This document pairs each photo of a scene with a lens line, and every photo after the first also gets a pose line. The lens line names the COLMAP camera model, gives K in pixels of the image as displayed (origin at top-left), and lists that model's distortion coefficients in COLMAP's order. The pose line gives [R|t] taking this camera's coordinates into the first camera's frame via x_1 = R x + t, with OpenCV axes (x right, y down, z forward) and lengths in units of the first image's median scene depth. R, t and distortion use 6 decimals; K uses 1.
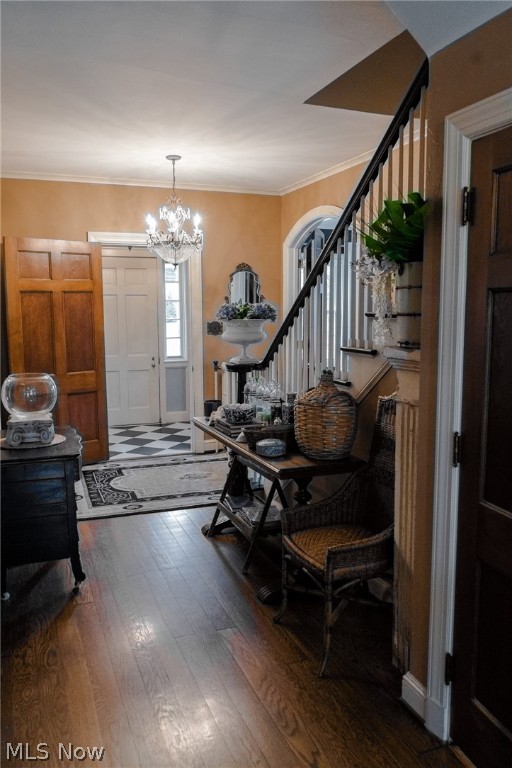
lens RADIAL K [[618.1, 0, 251.1], [0, 618.1, 388.1], [0, 0, 1]] dist [-0.011448, -0.009018]
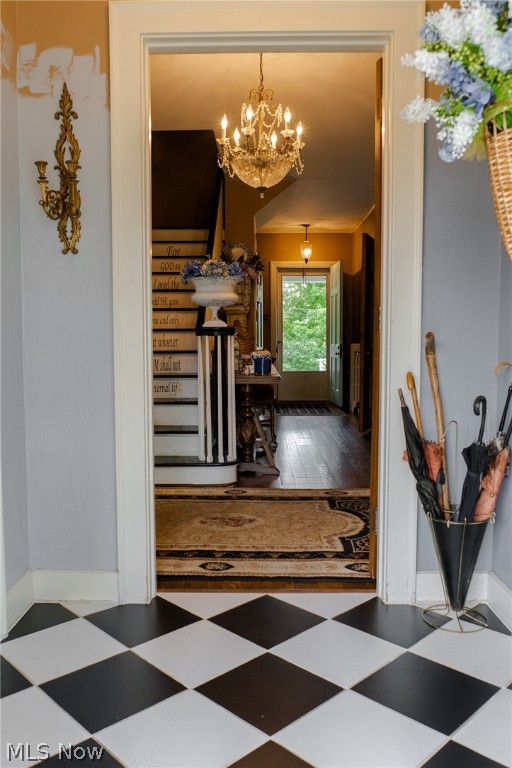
lens RADIAL K [[618.1, 0, 251.1], [0, 618.1, 388.1], [0, 0, 1]] dist [-0.011448, -0.009018]
pose [[-0.926719, -0.027081, 0.374779, -0.342384], [0.050908, 0.979155, 0.196632, -0.109993], [-0.372292, 0.201302, -0.906022, 1.533685]]
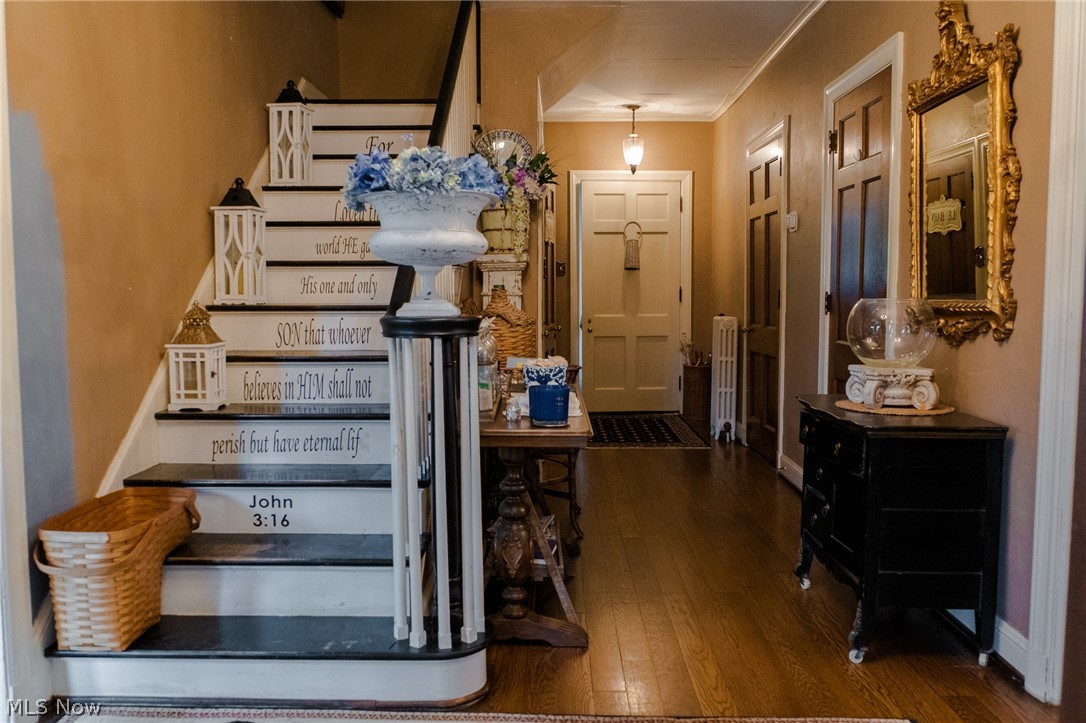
lens RADIAL K [[874.0, 0, 543.0], [0, 874.0, 361.5], [0, 0, 1]] dist [-0.011448, -0.009018]
pose [[-0.926224, -0.028324, 0.375908, -0.281786], [0.051573, 0.978276, 0.200787, -0.103814], [-0.373429, 0.205361, -0.904642, 1.365122]]
